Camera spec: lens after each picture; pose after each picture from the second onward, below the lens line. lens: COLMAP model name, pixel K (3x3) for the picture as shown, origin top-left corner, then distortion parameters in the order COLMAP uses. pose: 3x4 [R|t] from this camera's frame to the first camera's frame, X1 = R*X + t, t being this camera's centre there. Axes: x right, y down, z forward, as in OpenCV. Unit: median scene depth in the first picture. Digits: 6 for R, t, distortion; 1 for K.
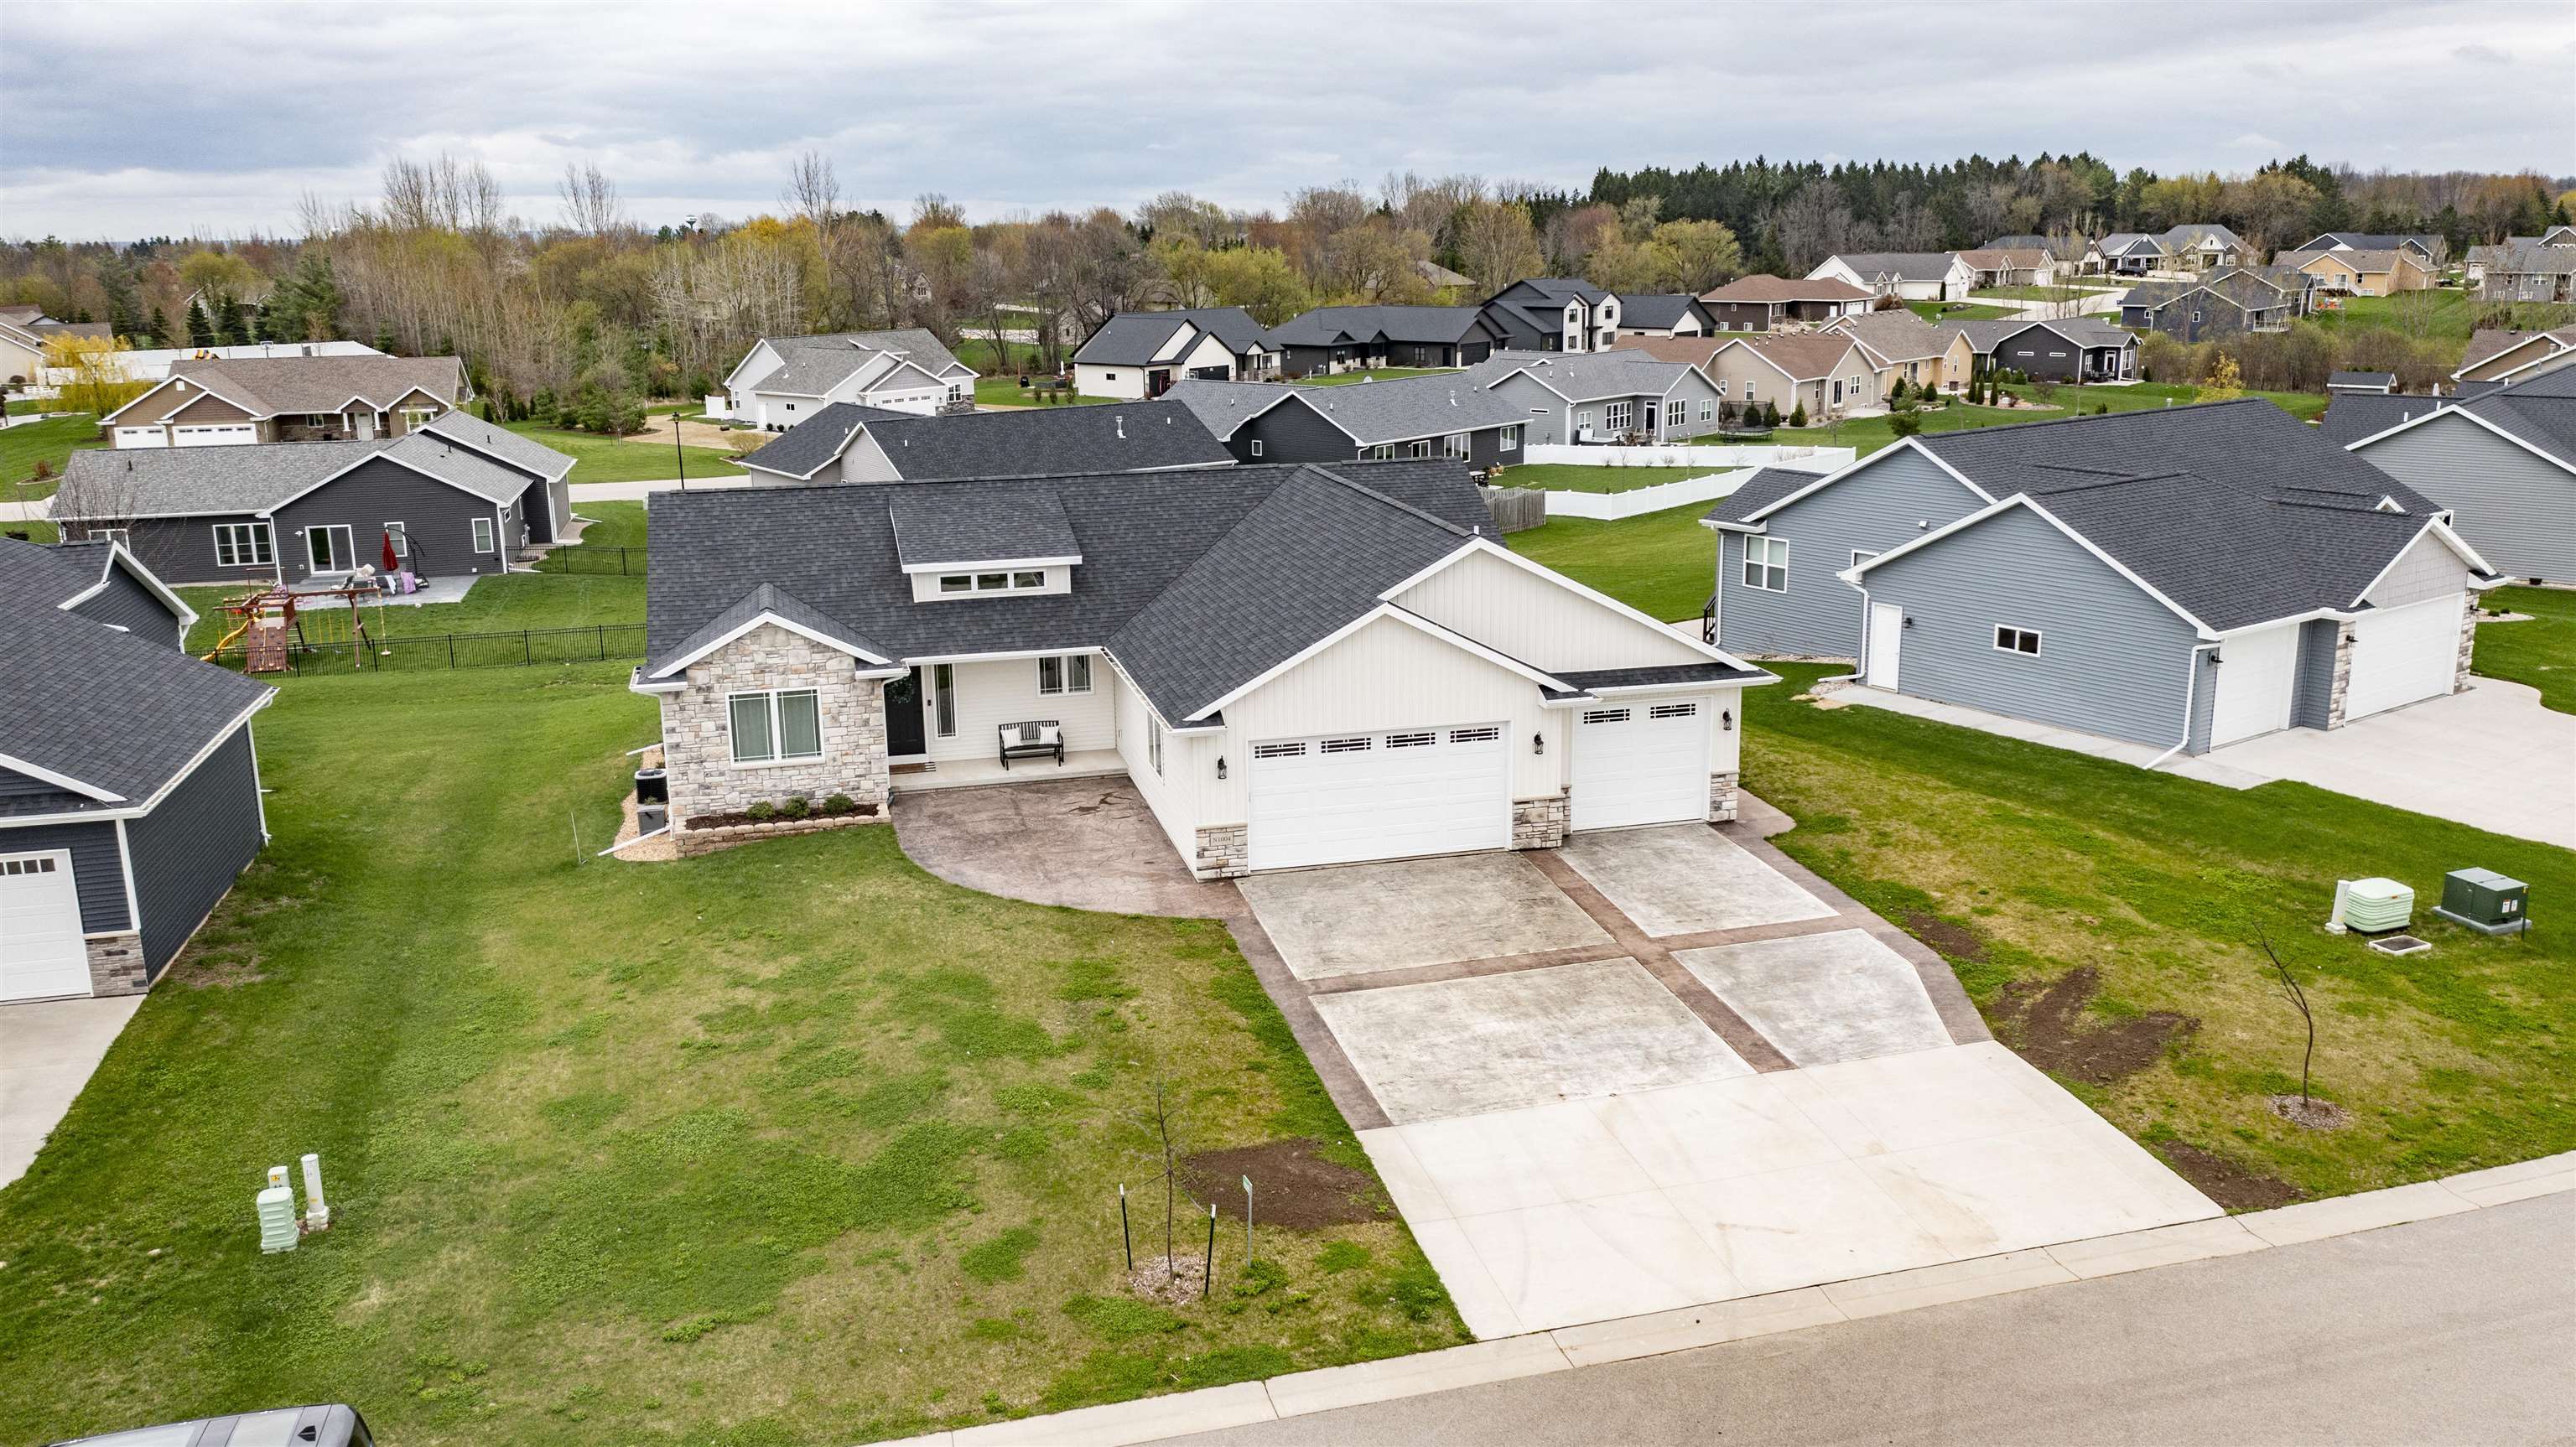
lens RADIAL K [[2027.9, 0, 1288.0], [0, 2027.9, 723.5], [0, 0, 1]] dist [-0.014304, 0.003387]
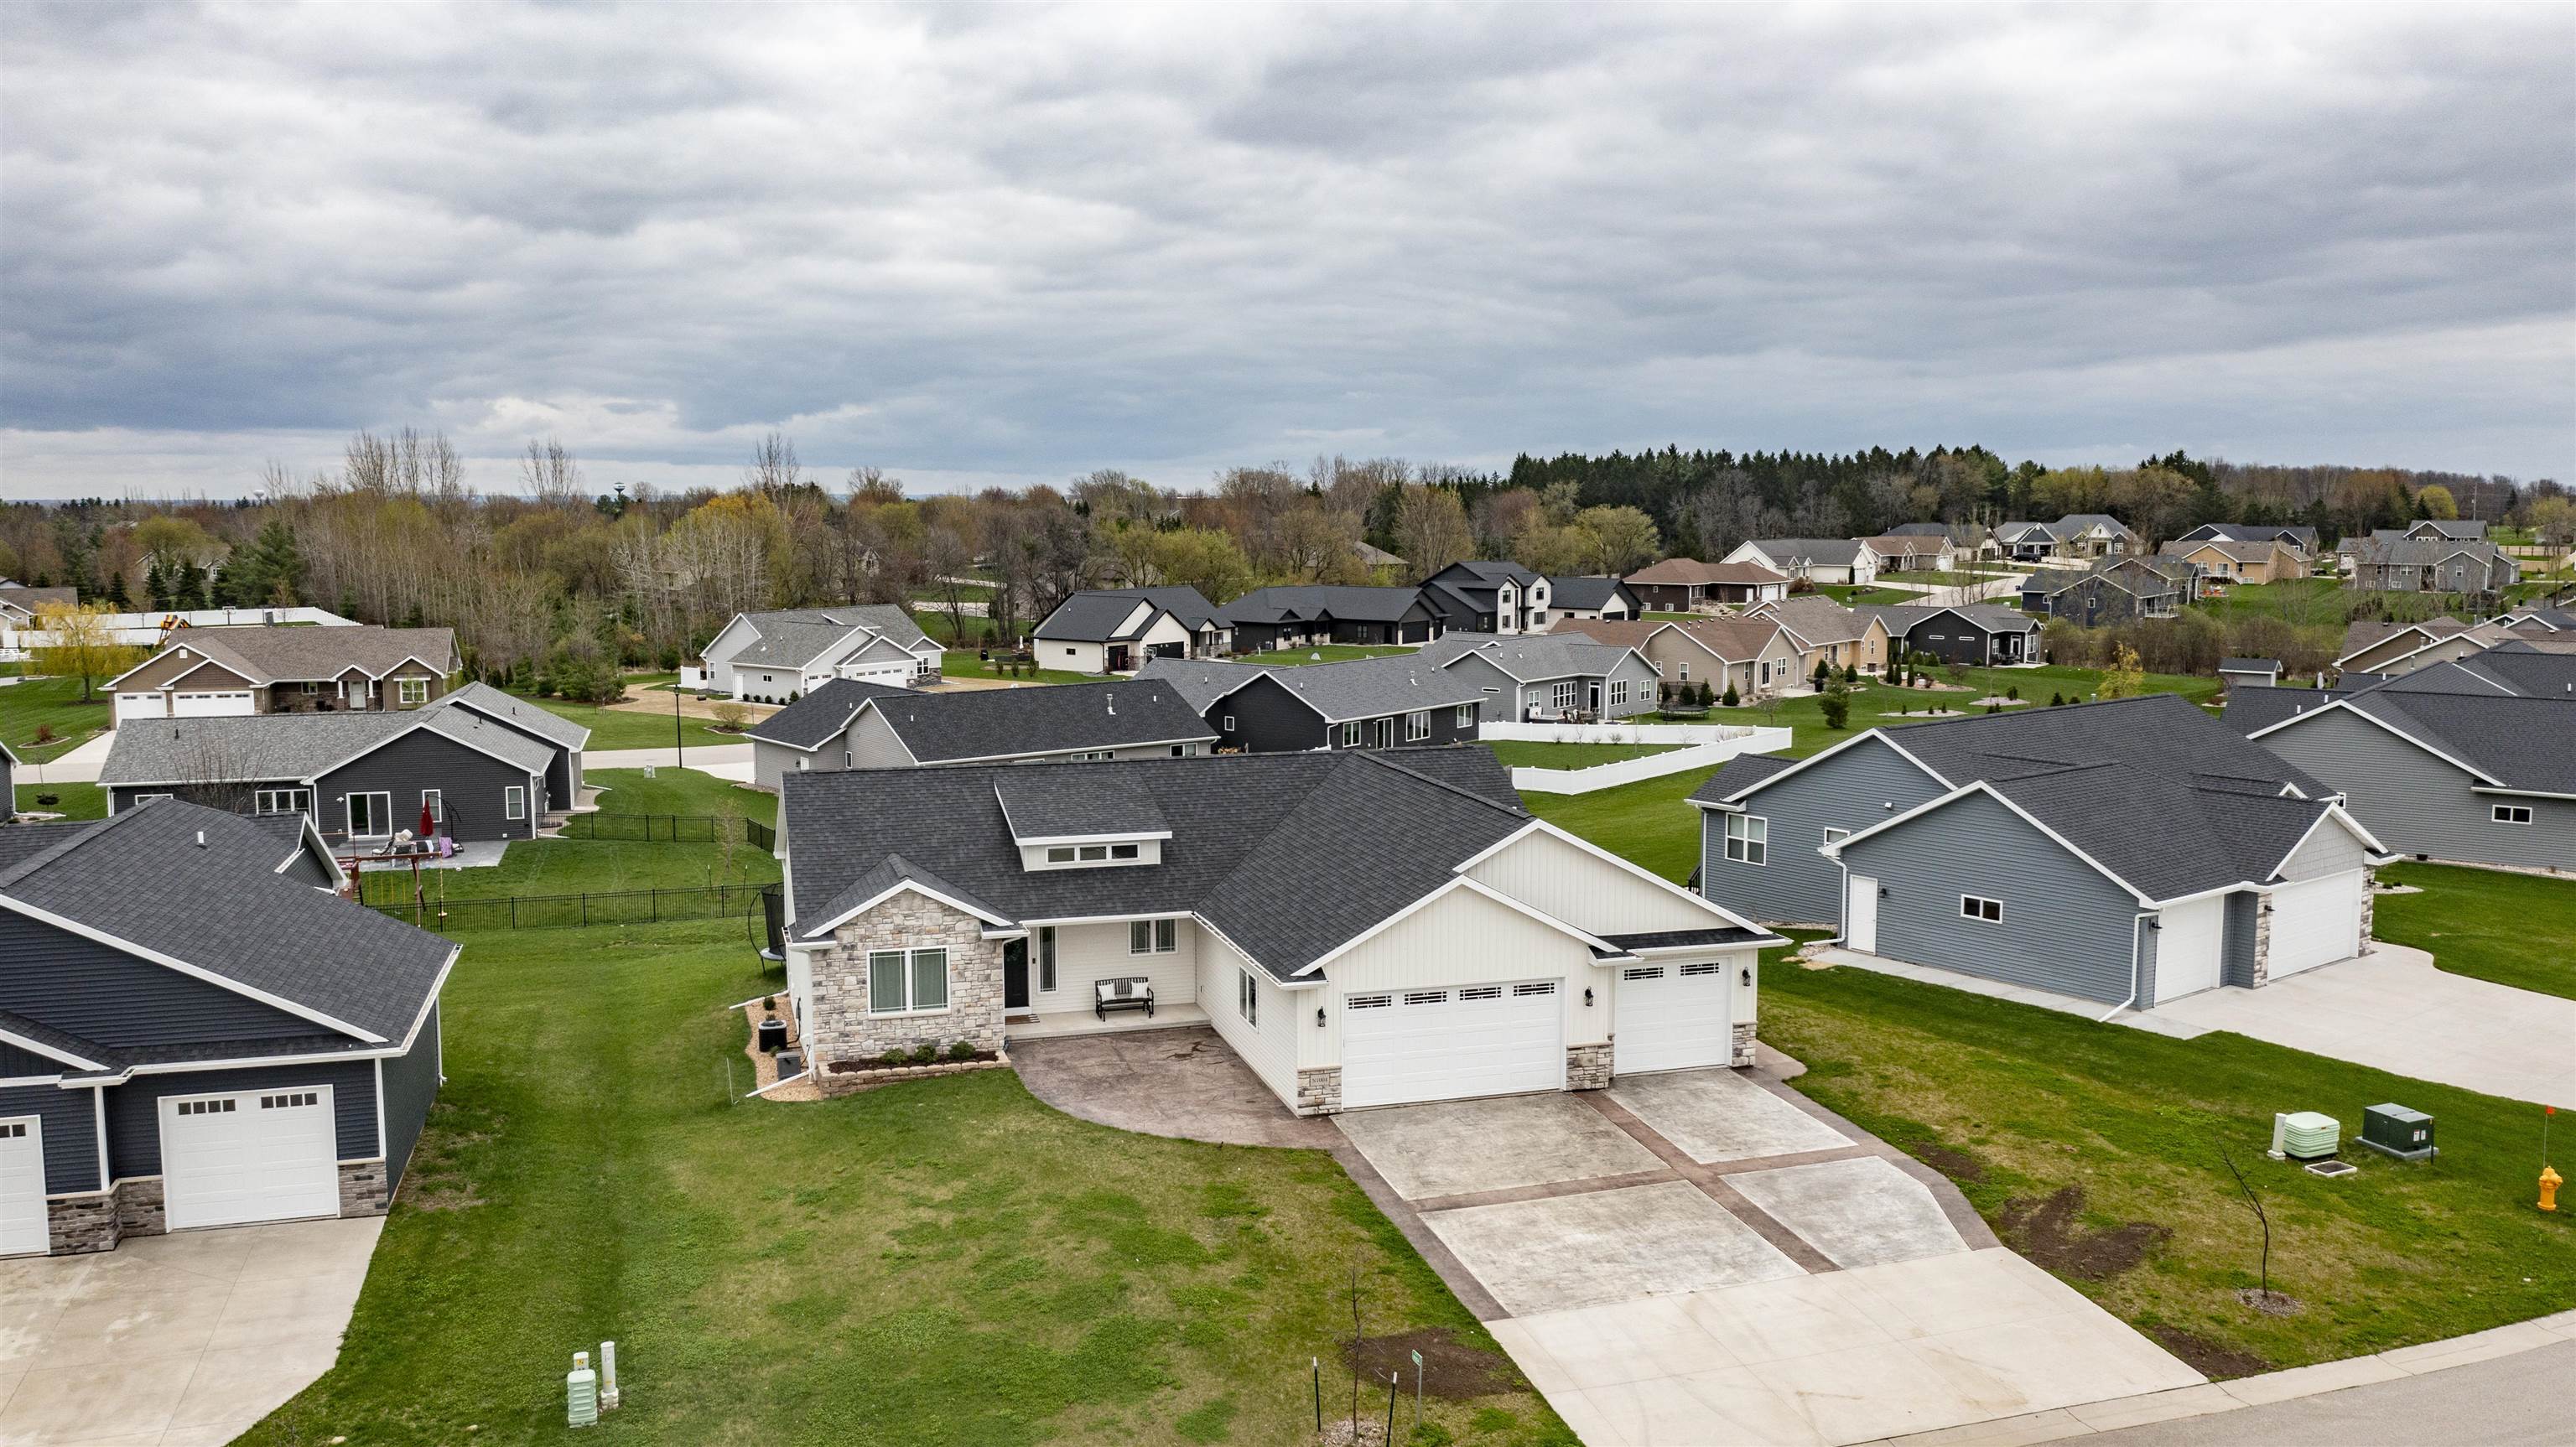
lens RADIAL K [[2027.9, 0, 1288.0], [0, 2027.9, 723.5], [0, 0, 1]] dist [-0.014304, 0.003387]
pose [[0.999115, 0.007950, 0.041303, -0.094298], [-0.002480, 0.991401, -0.130833, 0.006711], [-0.041988, 0.130614, 0.990544, -0.153345]]
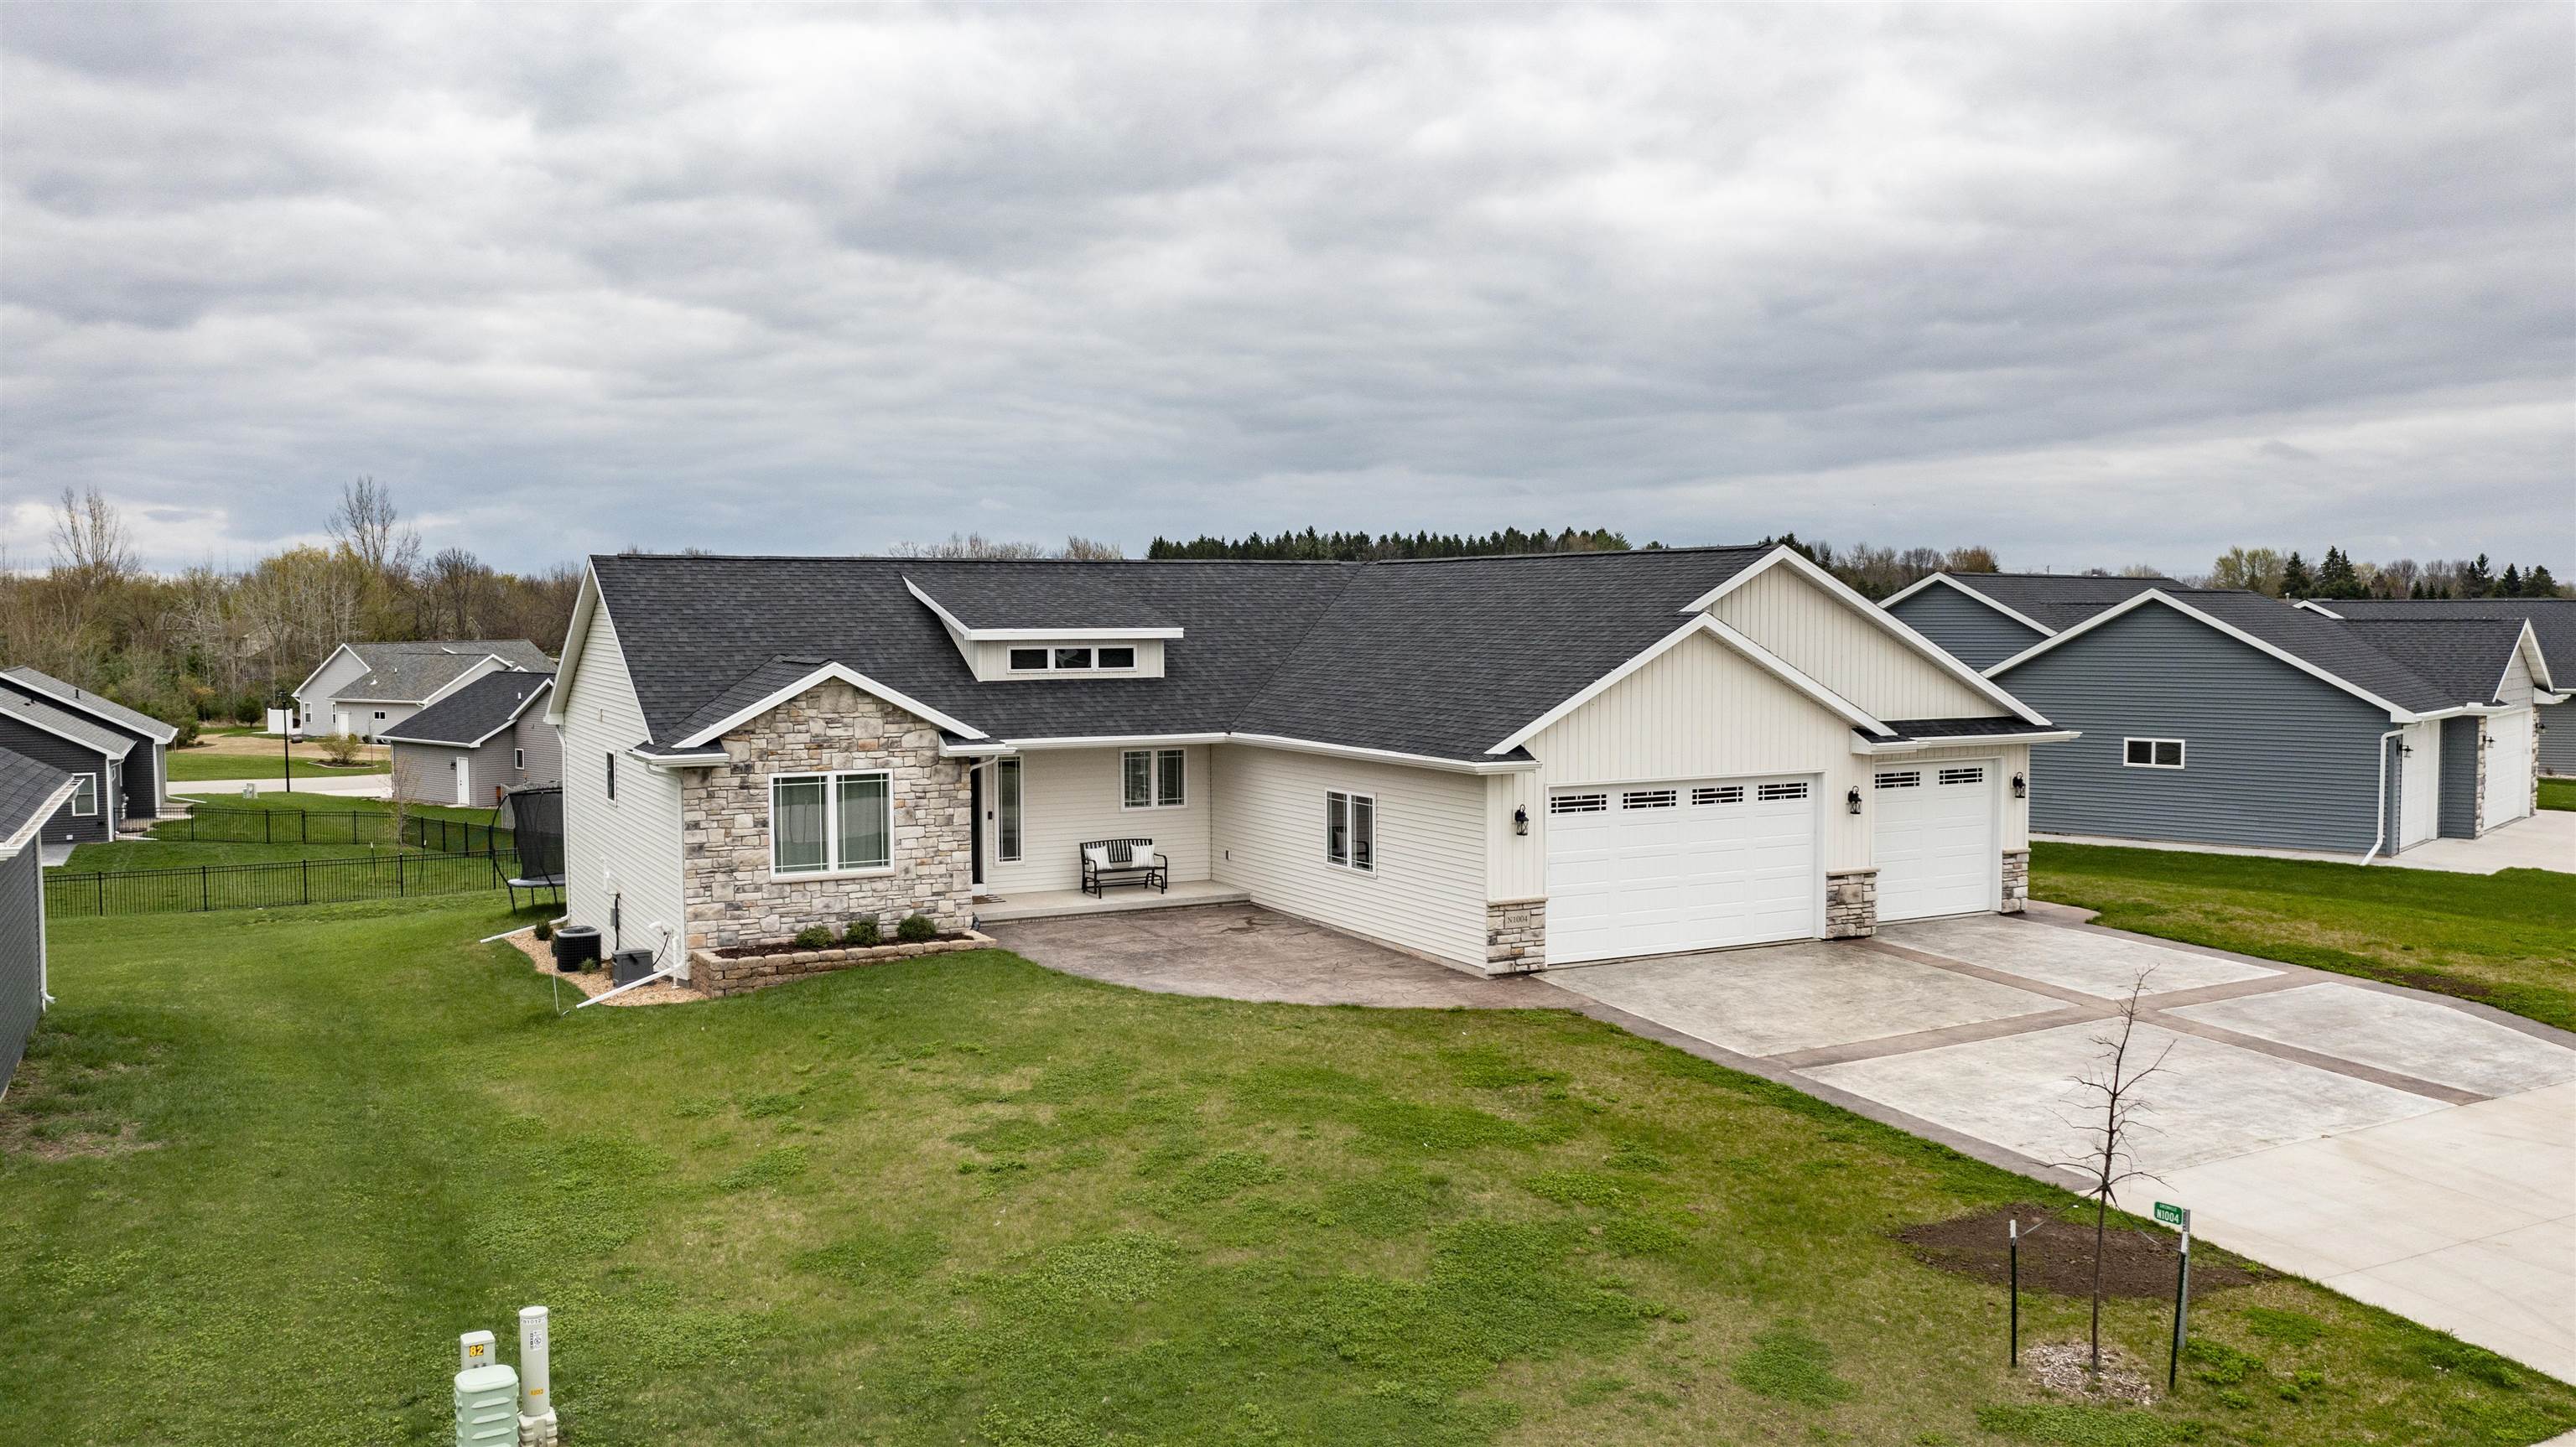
lens RADIAL K [[2027.9, 0, 1288.0], [0, 2027.9, 723.5], [0, 0, 1]] dist [-0.014304, 0.003387]
pose [[0.972537, -0.002776, 0.232733, -0.276763], [0.046208, 0.982328, -0.181375, 0.112324], [-0.228117, 0.187148, 0.955478, 0.266528]]
